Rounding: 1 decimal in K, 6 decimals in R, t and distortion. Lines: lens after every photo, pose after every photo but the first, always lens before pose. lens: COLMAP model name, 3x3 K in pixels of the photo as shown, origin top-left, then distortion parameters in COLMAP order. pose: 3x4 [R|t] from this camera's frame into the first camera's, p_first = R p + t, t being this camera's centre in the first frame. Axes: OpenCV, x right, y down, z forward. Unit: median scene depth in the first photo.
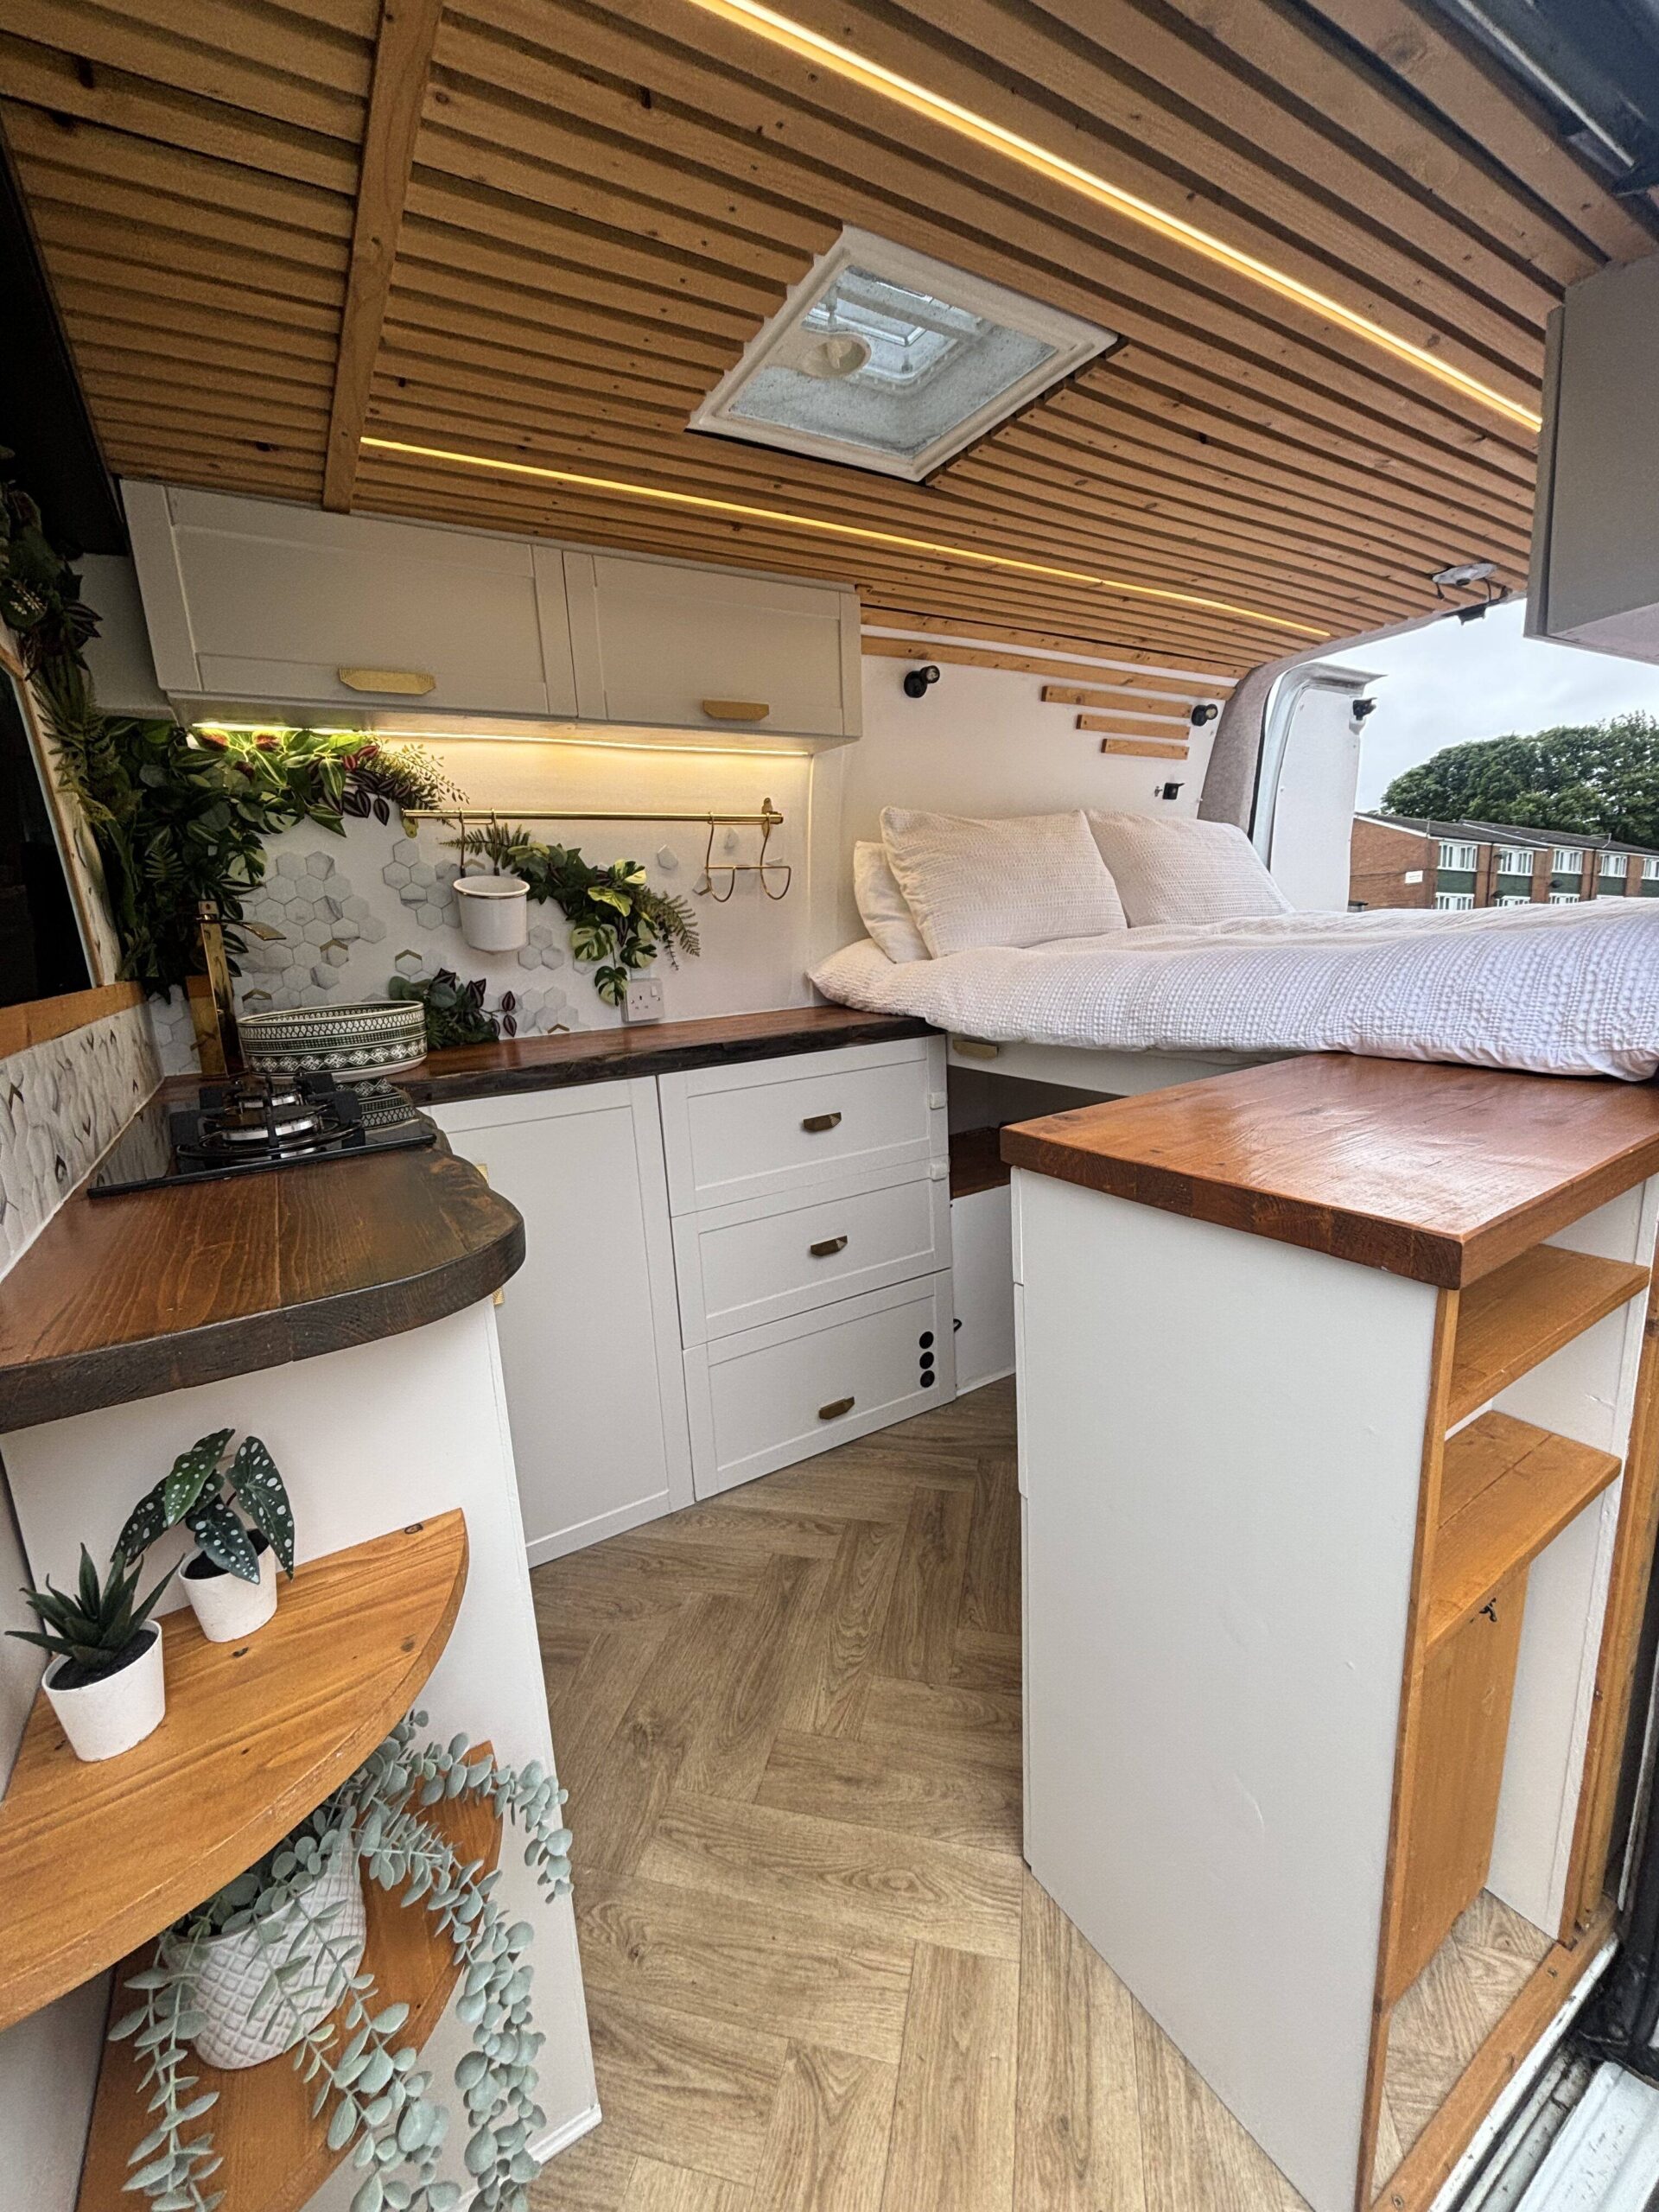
lens RADIAL K [[896.5, 0, 832.1], [0, 896.5, 1103.1], [0, 0, 1]] dist [0.002981, 0.000017]
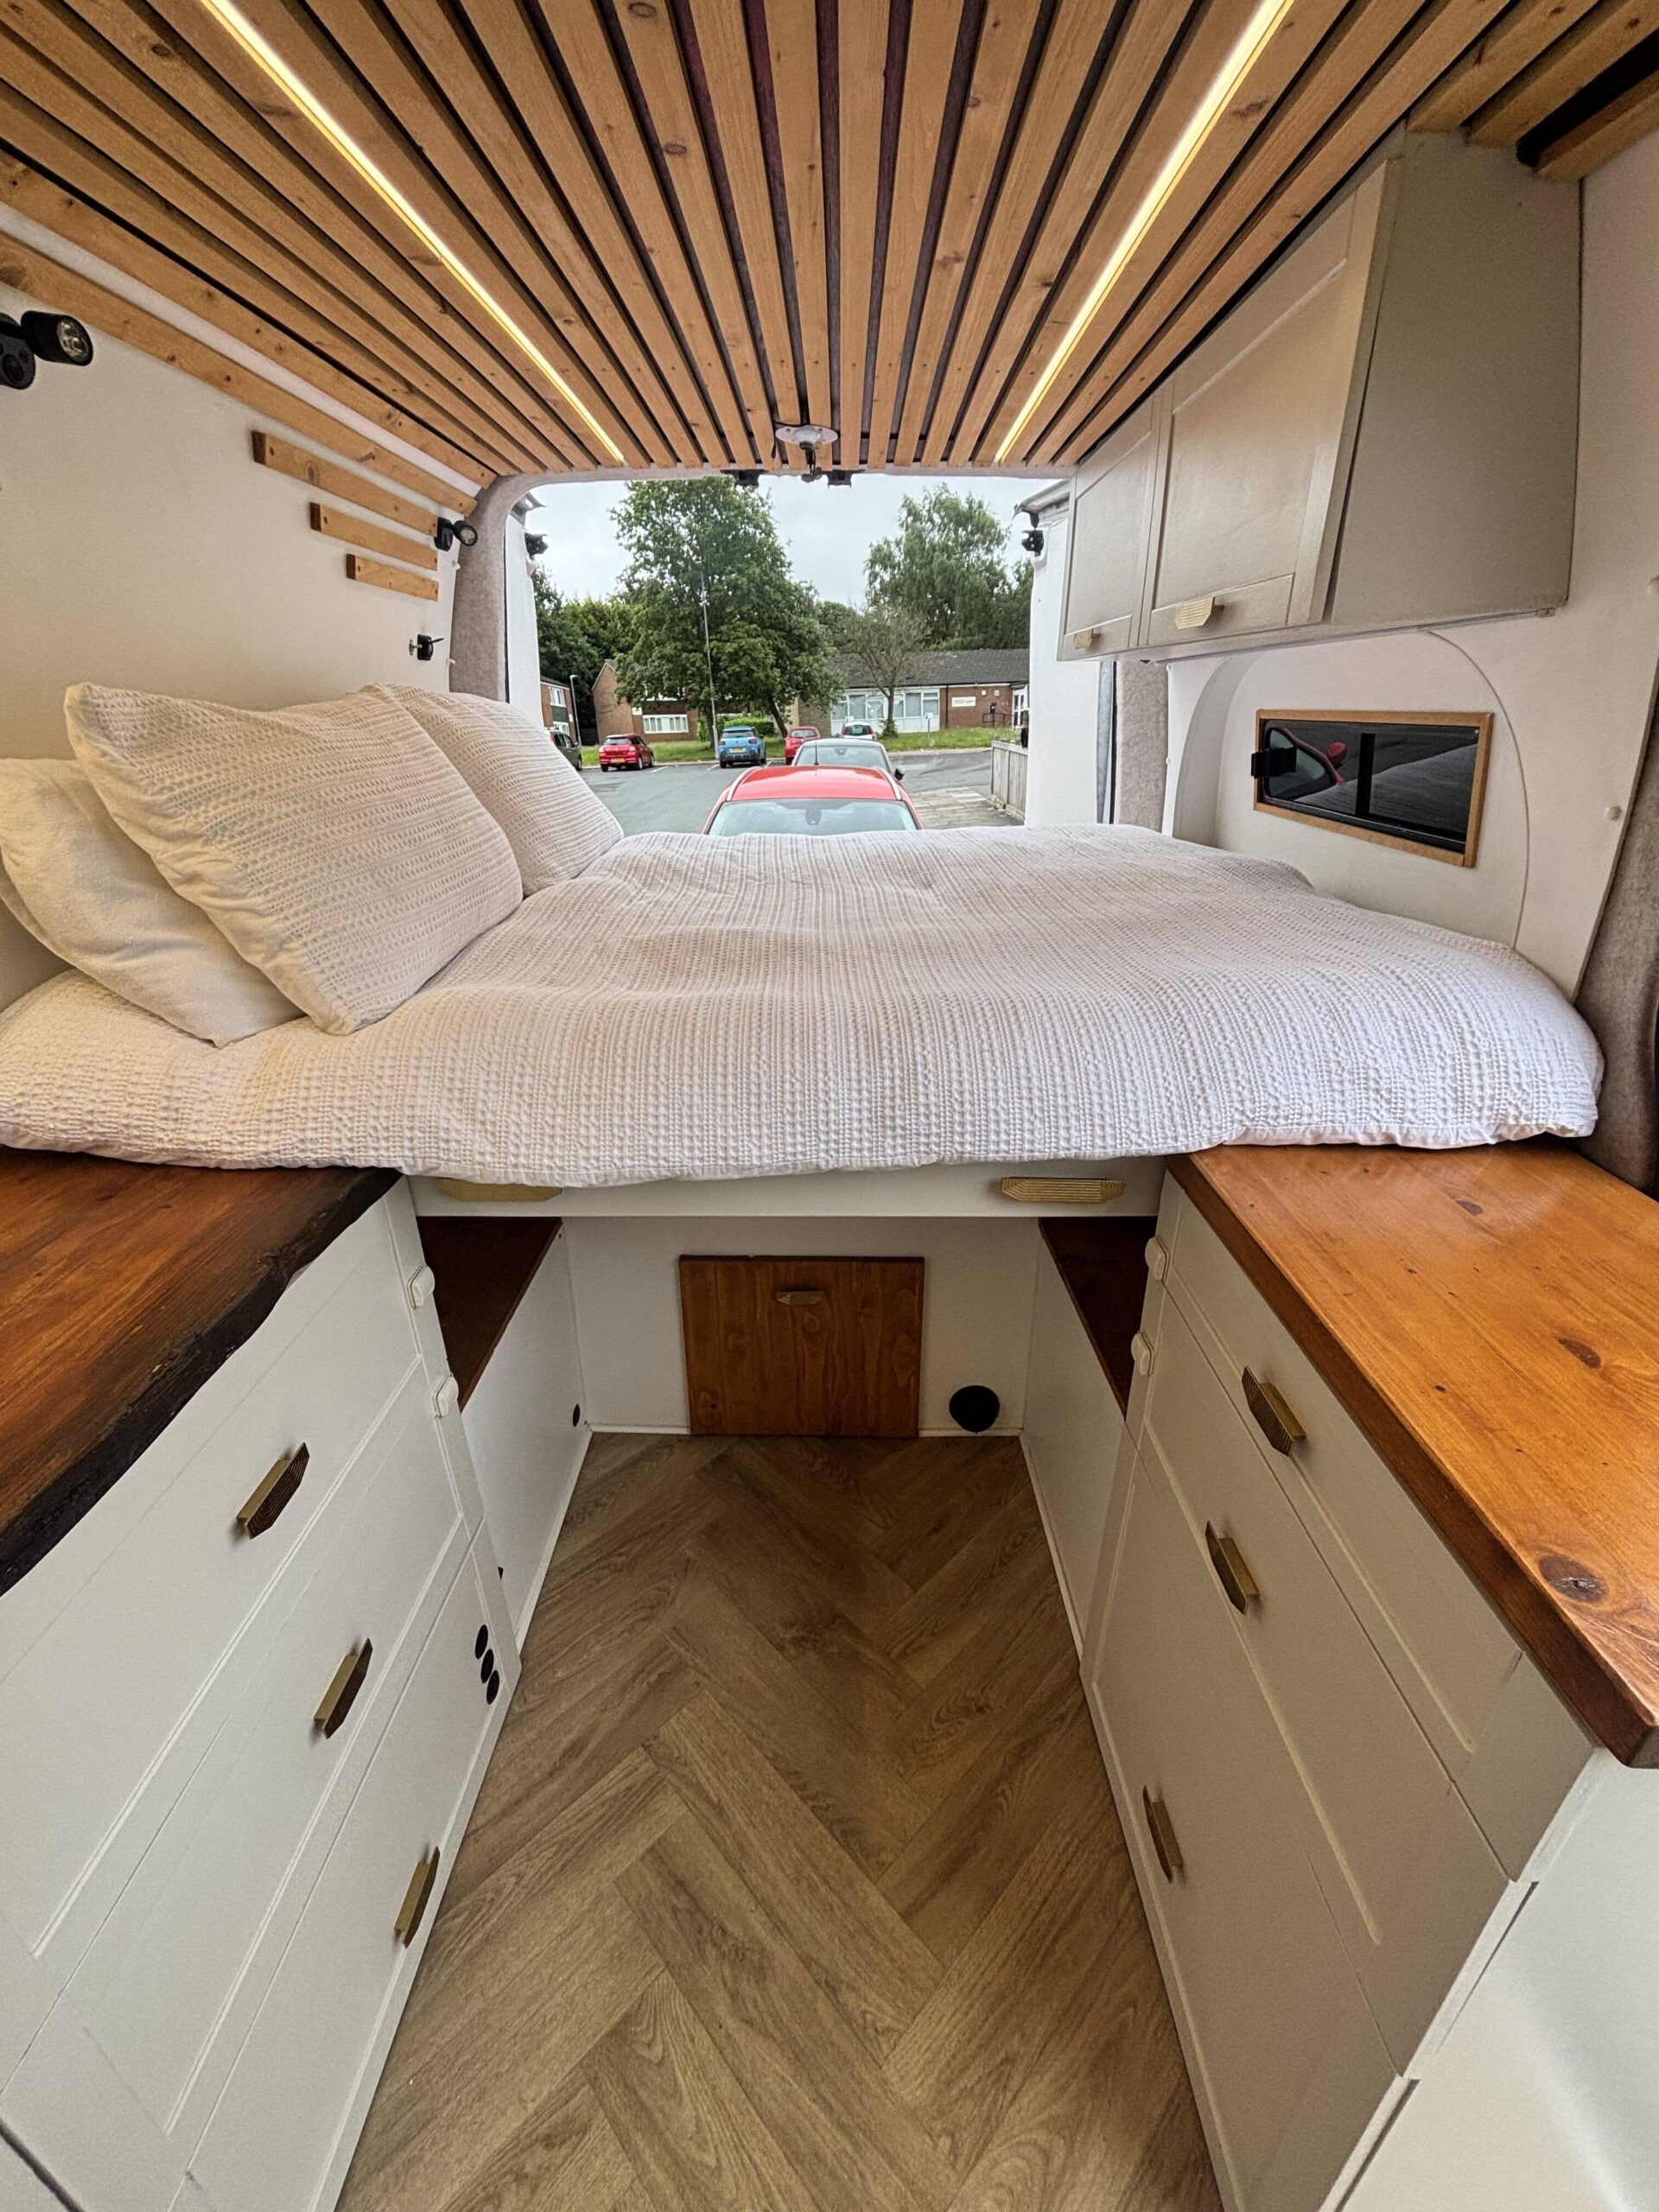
lens RADIAL K [[896.5, 0, 830.4], [0, 896.5, 1104.9], [0, 0, 1]] dist [0.002981, 0.000017]
pose [[0.534502, -0.302773, 0.789073, -0.140576], [0.149848, 0.952787, 0.264087, -0.207984], [-0.831777, -0.022914, 0.554637, 0.491796]]
